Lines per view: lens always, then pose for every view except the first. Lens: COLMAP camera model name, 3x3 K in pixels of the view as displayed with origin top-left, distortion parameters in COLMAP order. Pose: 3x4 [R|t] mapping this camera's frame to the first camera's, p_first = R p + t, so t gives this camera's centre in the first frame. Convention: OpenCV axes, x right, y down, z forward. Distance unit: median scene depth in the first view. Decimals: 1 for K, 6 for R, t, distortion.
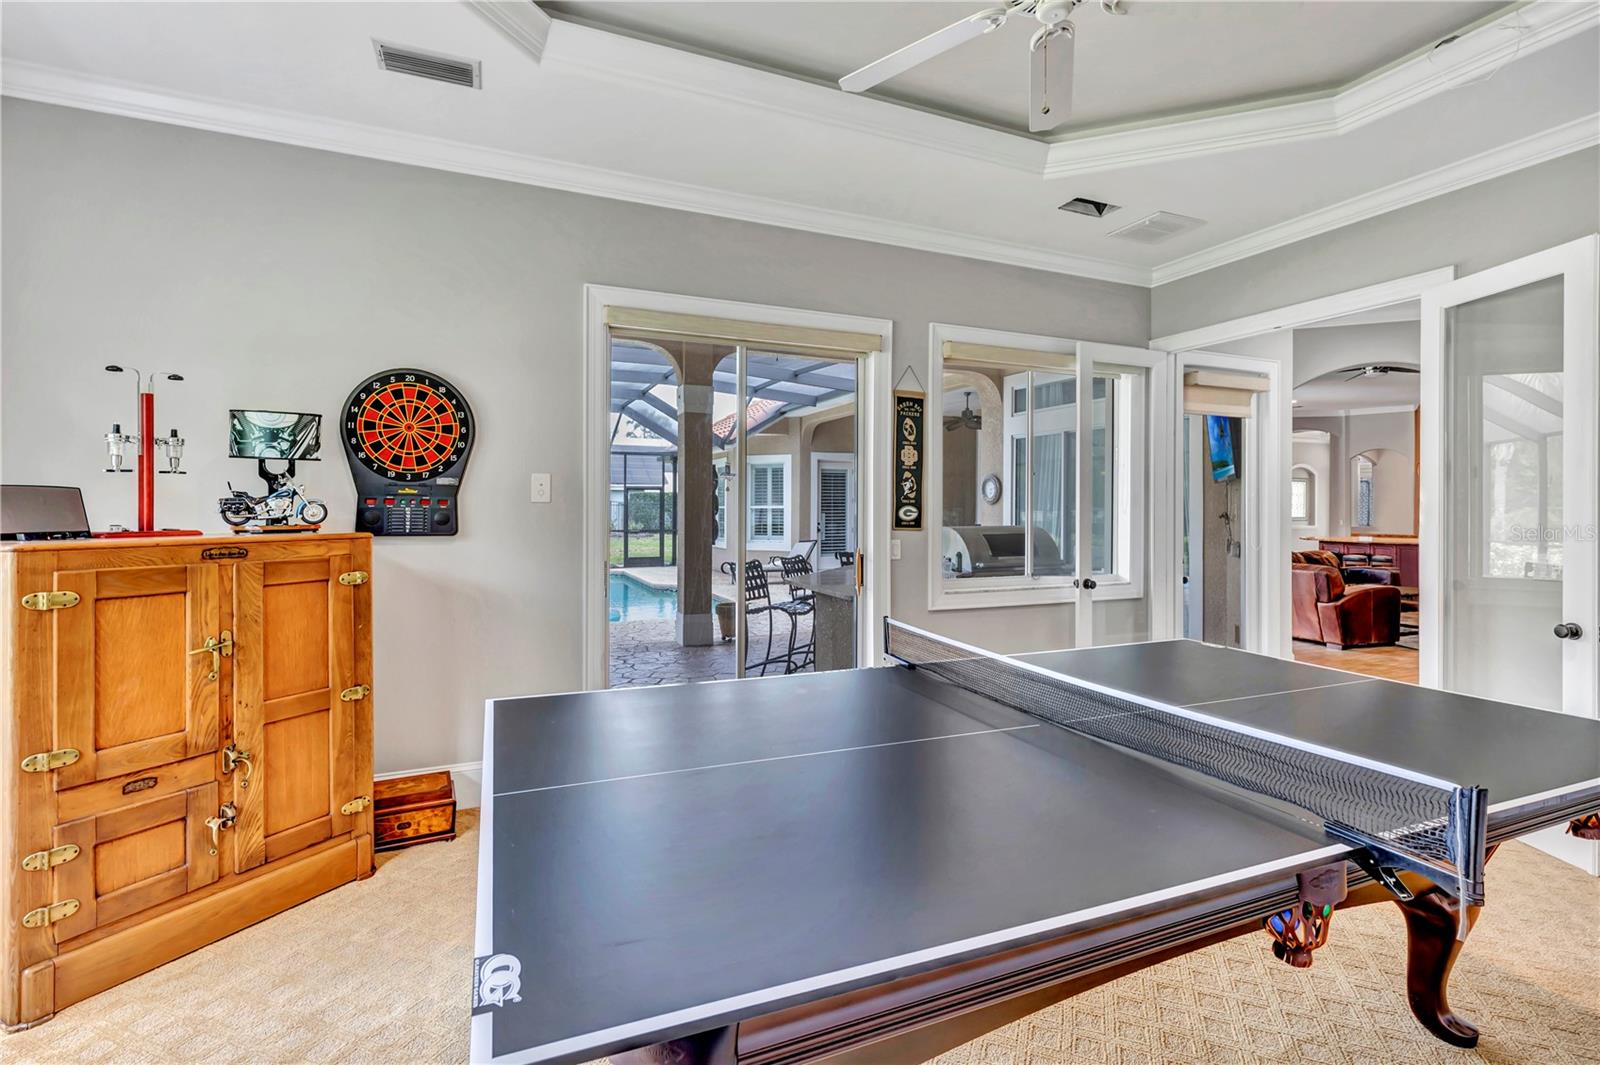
lens RADIAL K [[737.9, 0, 800.1], [0, 737.9, 492.8], [0, 0, 1]] dist [0.002865, -0.000087]
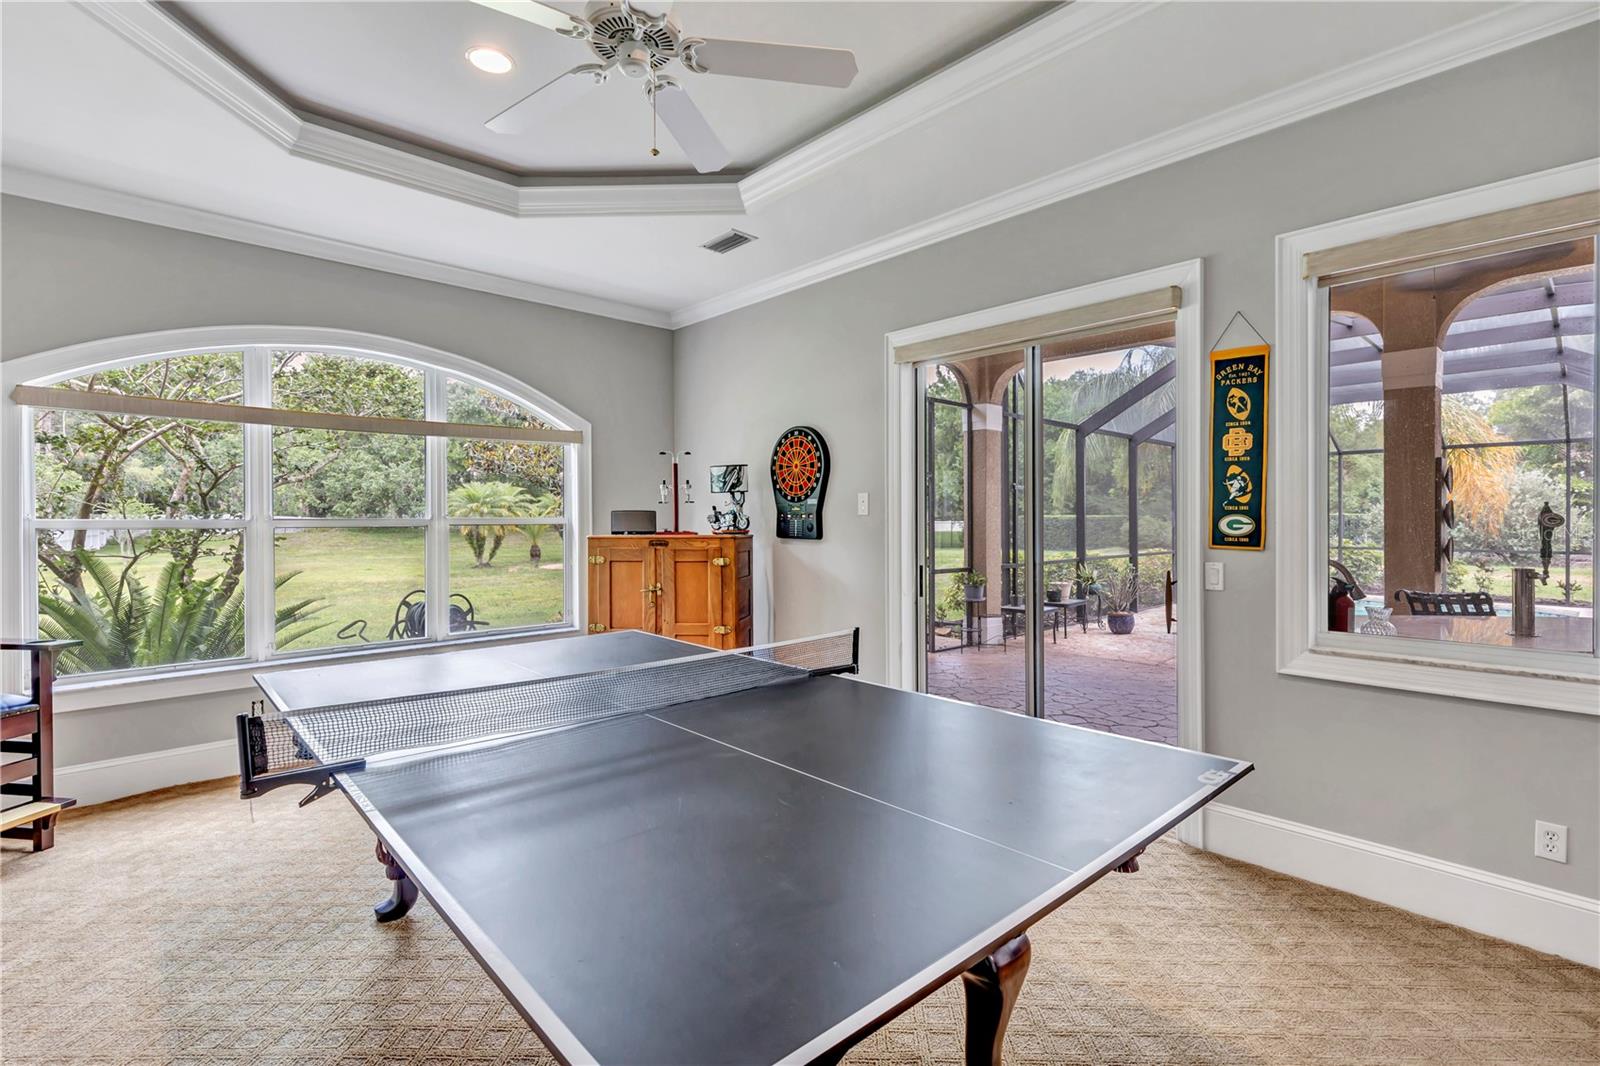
lens RADIAL K [[737.9, 0, 800.1], [0, 737.9, 493.3], [0, 0, 1]] dist [0.002865, -0.000087]
pose [[0.335216, -0.038046, -0.941373, 0.847146], [0.021054, 0.999237, -0.032887, 0.015219], [0.941906, -0.008795, 0.335761, 0.489890]]
